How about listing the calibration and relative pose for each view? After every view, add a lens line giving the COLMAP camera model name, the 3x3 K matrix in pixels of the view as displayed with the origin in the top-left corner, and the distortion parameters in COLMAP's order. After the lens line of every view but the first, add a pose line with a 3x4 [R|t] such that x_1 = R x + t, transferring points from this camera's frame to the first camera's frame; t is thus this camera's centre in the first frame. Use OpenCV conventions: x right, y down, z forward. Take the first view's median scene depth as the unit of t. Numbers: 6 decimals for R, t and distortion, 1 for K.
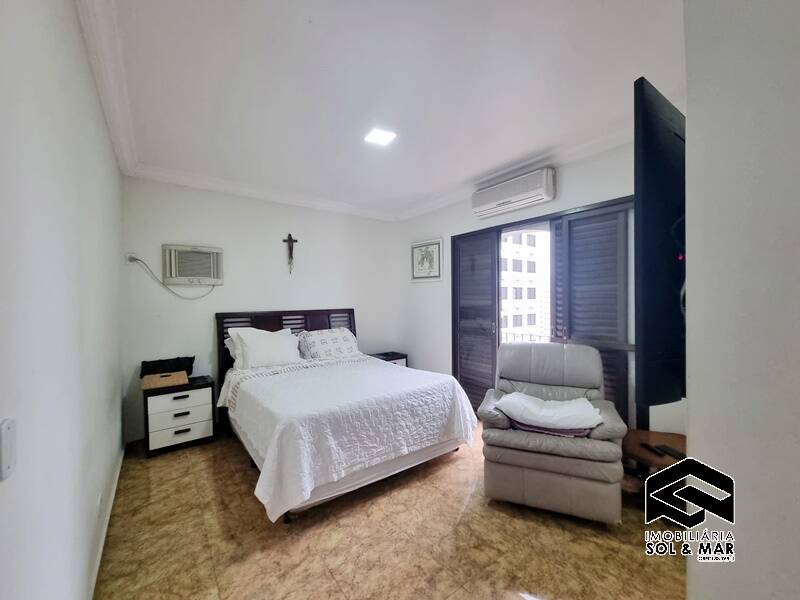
lens RADIAL K [[323.8, 0, 403.7], [0, 323.8, 303.9], [0, 0, 1]] dist [0.000165, 0.001015]
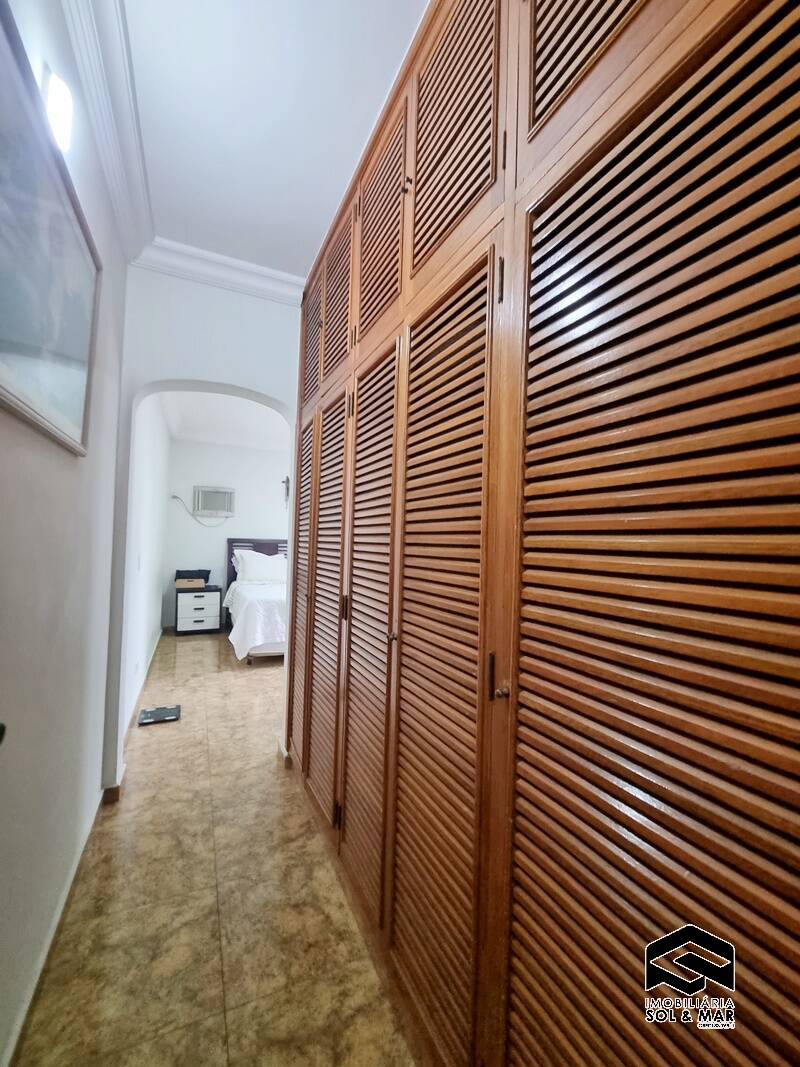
lens RADIAL K [[431.9, 0, 398.9], [0, 431.9, 532.7], [0, 0, 1]] dist [0.000165, 0.001015]
pose [[0.977061, 0.031101, -0.210674, 0.503334], [-0.038353, 0.998801, -0.030422, 0.035119], [0.209476, 0.037804, 0.977083, -0.608513]]
